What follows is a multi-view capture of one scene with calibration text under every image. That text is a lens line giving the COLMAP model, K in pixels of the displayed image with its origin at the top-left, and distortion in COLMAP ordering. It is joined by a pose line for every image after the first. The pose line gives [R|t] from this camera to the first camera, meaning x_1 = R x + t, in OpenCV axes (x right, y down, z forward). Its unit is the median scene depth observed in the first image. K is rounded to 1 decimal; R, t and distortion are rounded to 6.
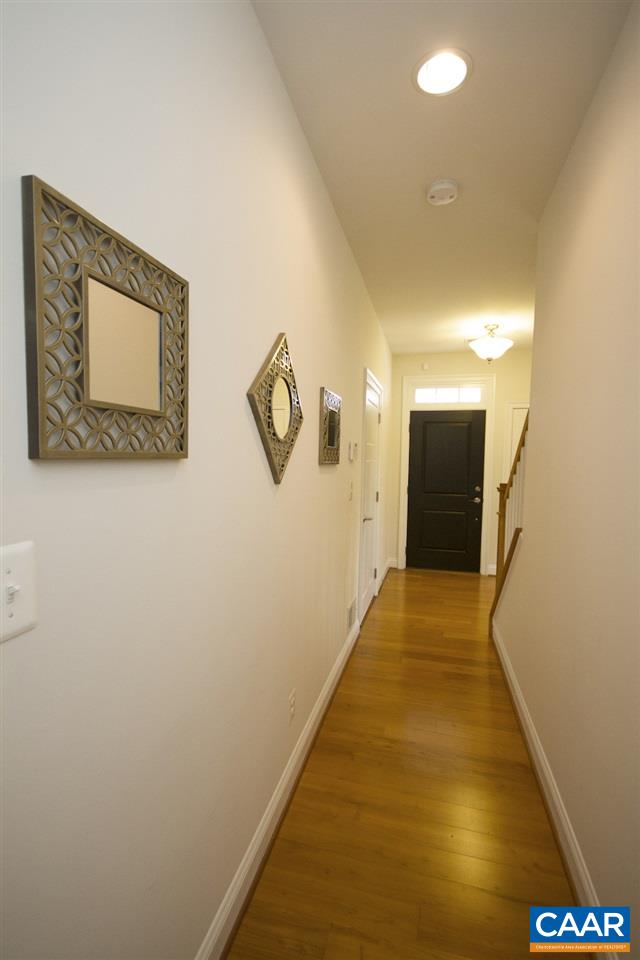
lens RADIAL K [[440.7, 0, 323.3], [0, 440.7, 477.3], [0, 0, 1]] dist [-0.001489, -0.000156]
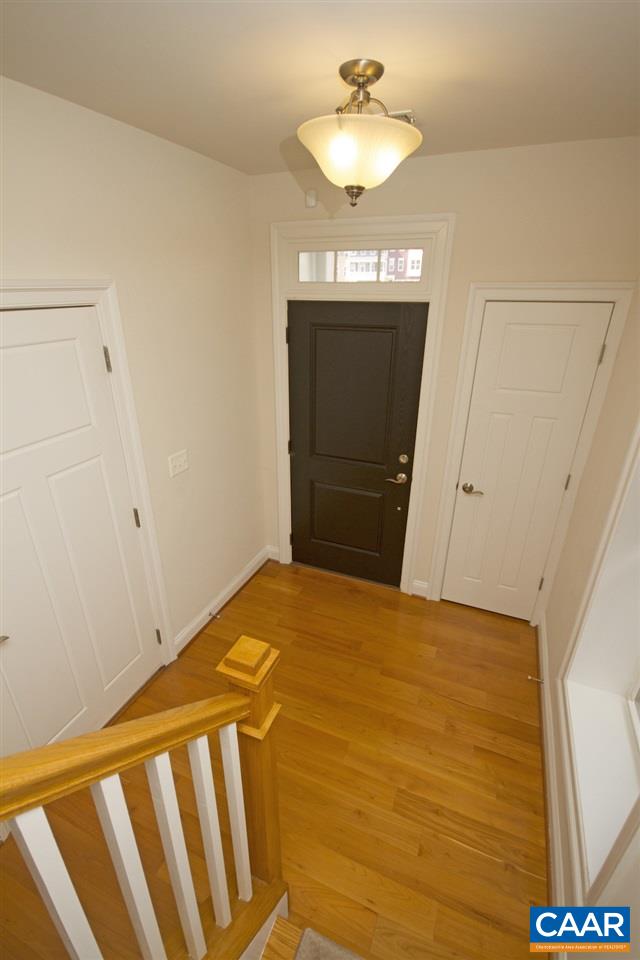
lens RADIAL K [[440.7, 0, 312.8], [0, 440.7, 481.0], [0, 0, 1]] dist [-0.001489, -0.000156]
pose [[0.988179, 0.046998, -0.145925, 0.310471], [0.008374, 0.933882, 0.357485, -0.137544], [0.153078, -0.354481, 0.922448, 0.459567]]
